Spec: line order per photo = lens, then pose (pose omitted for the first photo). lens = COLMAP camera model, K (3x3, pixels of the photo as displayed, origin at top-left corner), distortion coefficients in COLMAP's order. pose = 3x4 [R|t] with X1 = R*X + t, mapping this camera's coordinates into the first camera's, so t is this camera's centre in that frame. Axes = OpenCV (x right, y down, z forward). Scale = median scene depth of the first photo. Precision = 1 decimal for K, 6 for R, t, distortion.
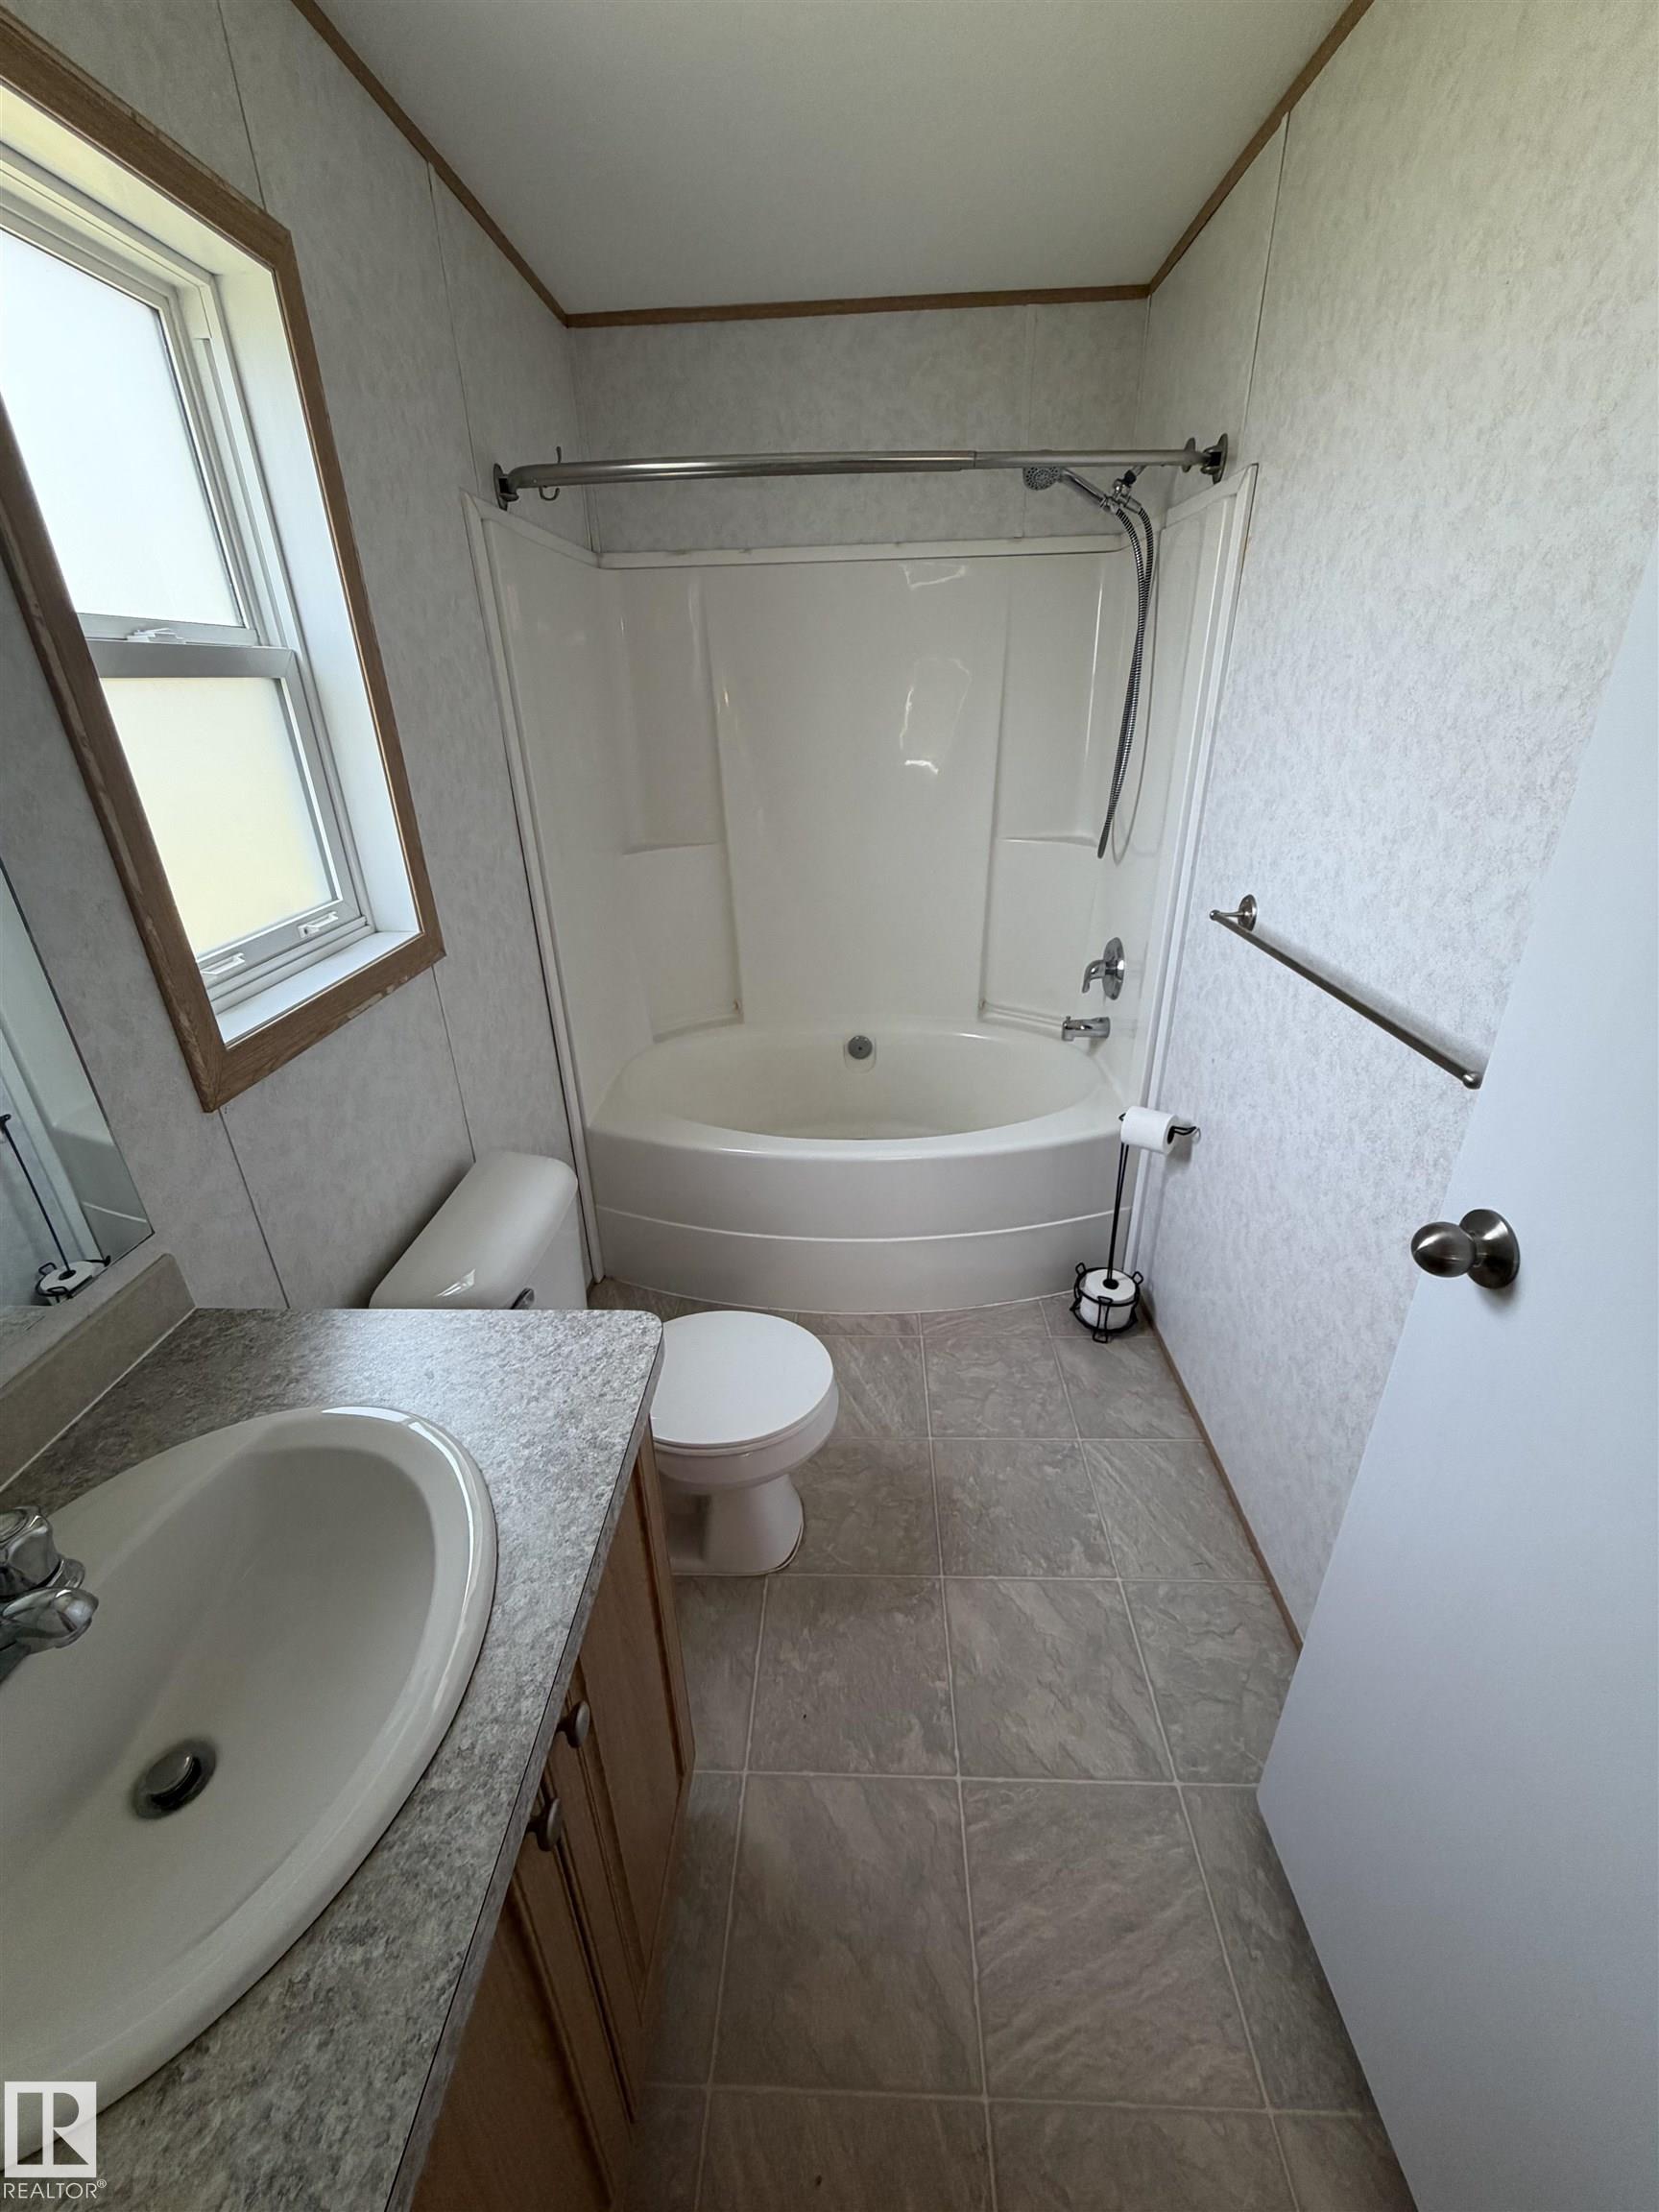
lens RADIAL K [[882.3, 0, 828.8], [0, 882.3, 1099.4], [0, 0, 1]] dist [0.000426, 0.000387]
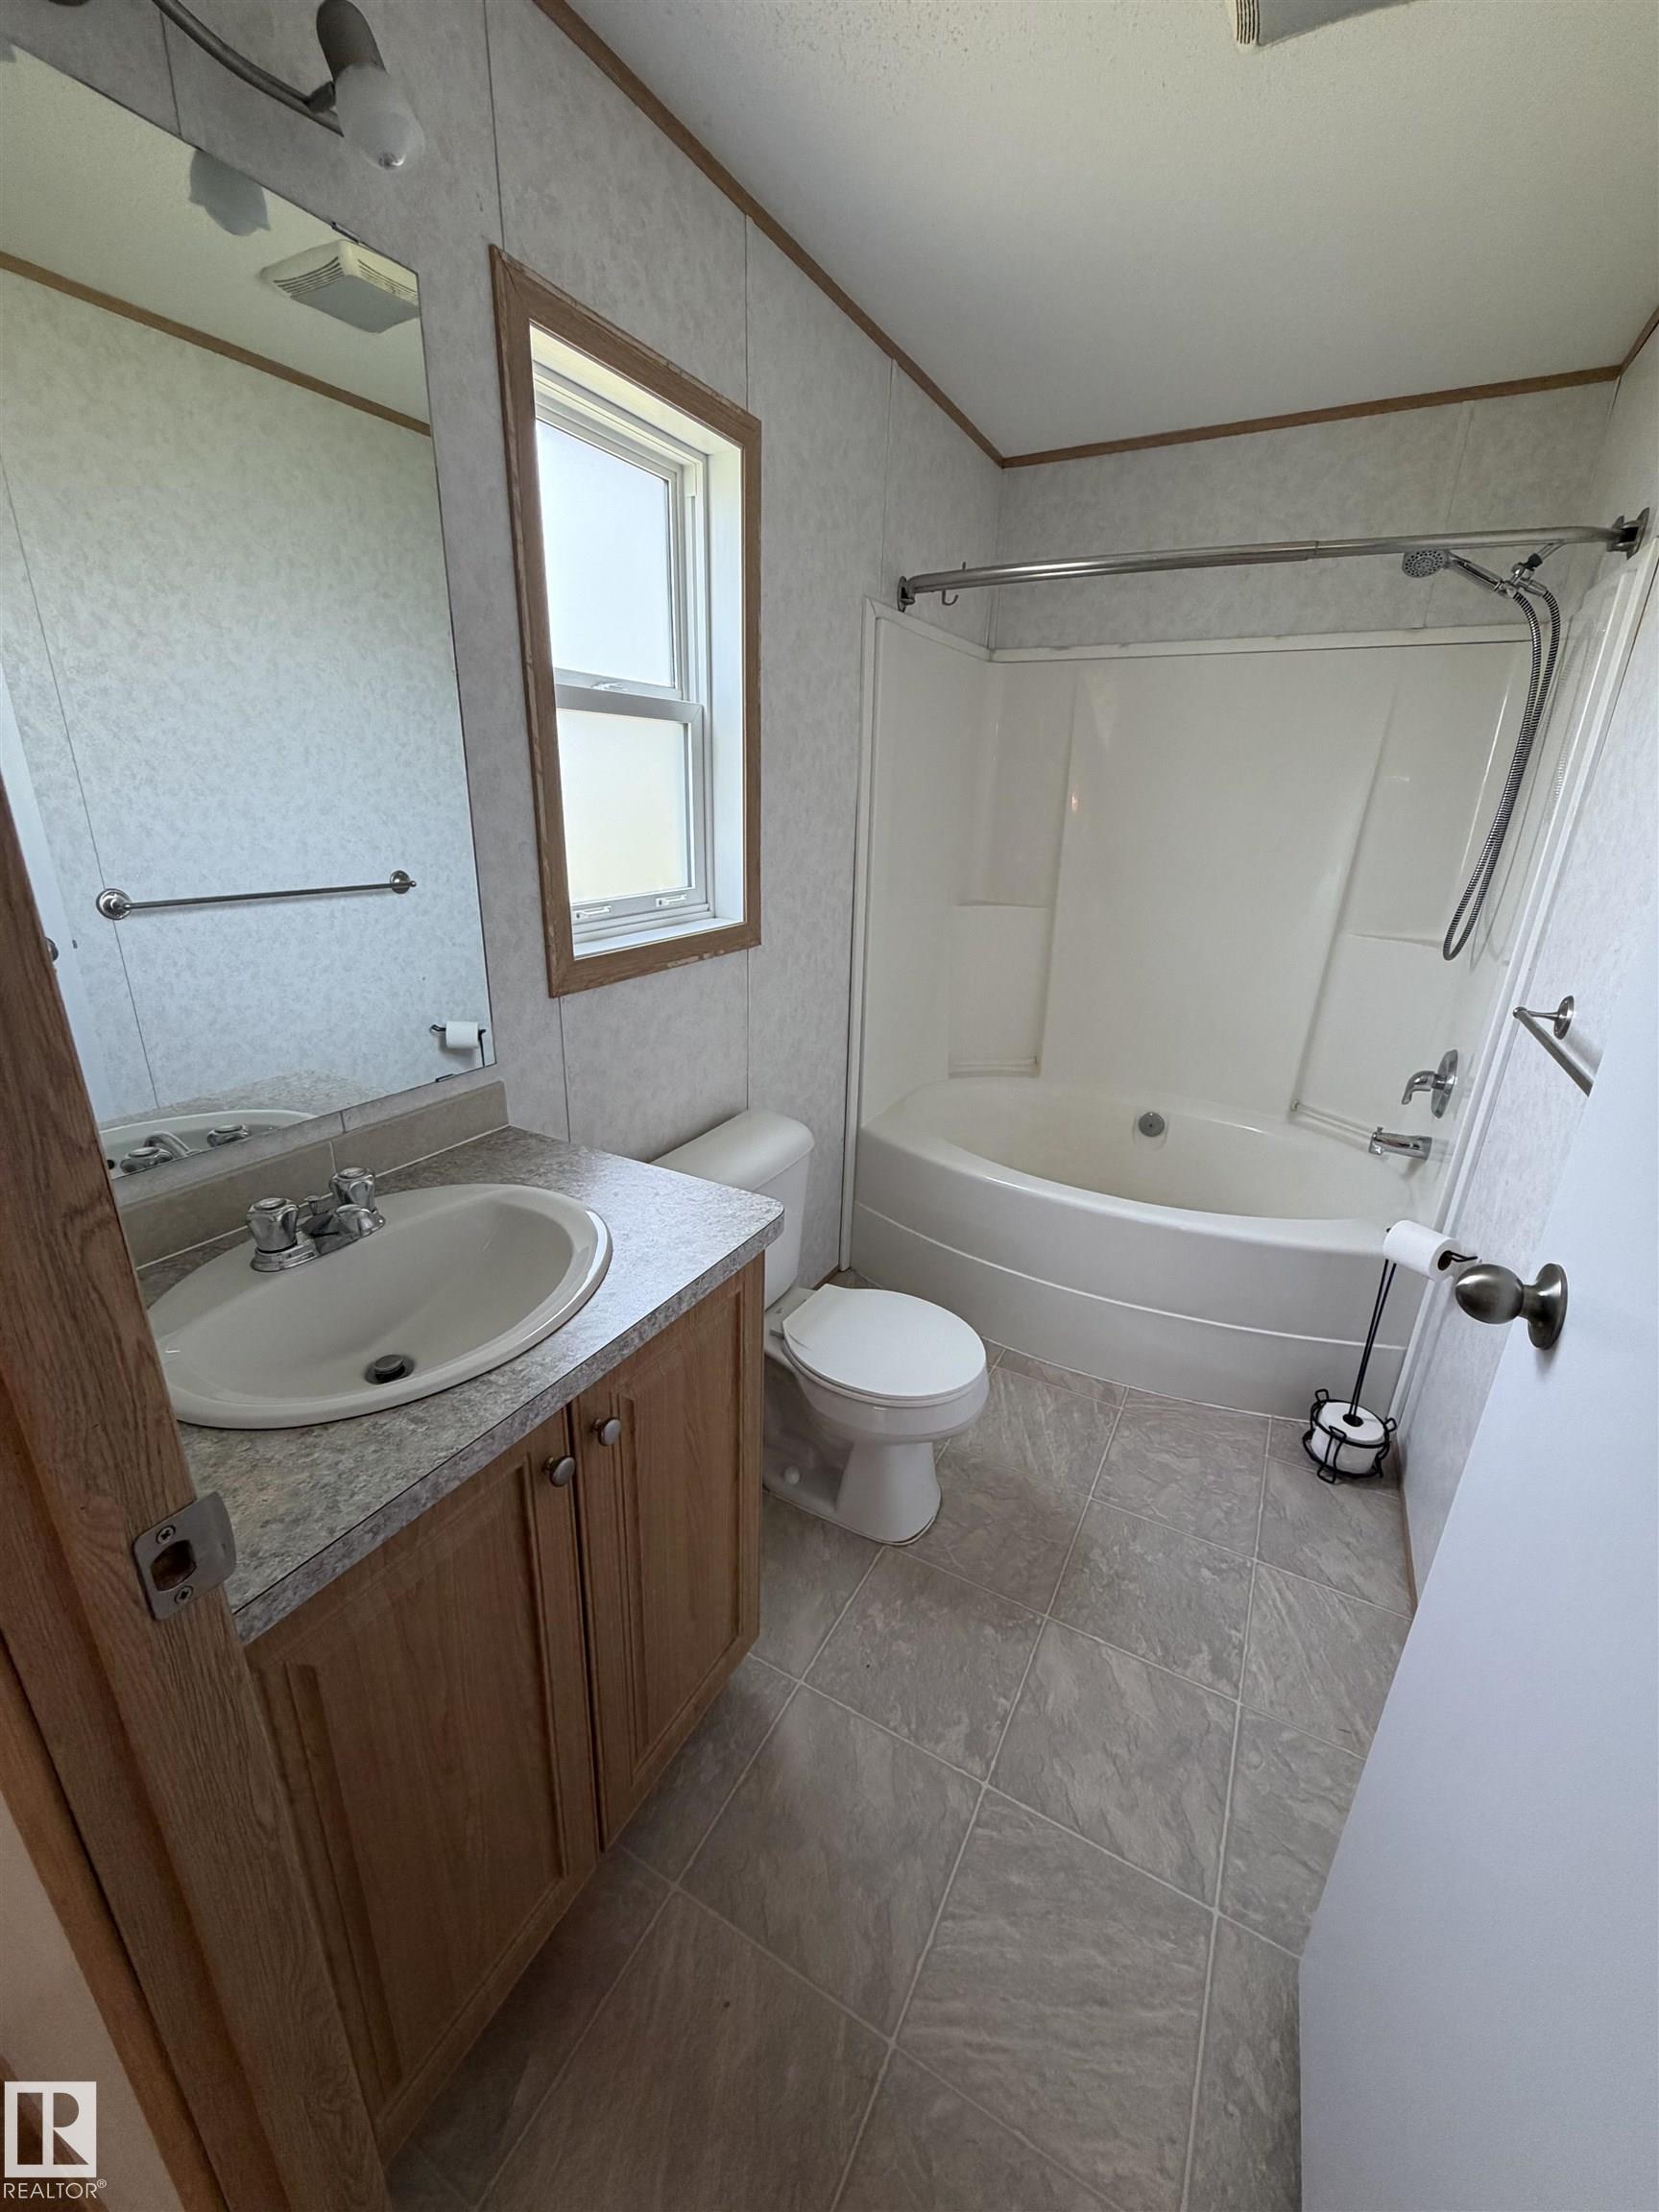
lens RADIAL K [[882.3, 0, 828.8], [0, 882.3, 1099.4], [0, 0, 1]] dist [0.000426, 0.000387]
pose [[0.892725, 0.195760, -0.405858, 0.207299], [-0.235702, 0.970521, -0.050332, 0.092271], [0.384041, 0.140594, 0.912549, -0.076423]]
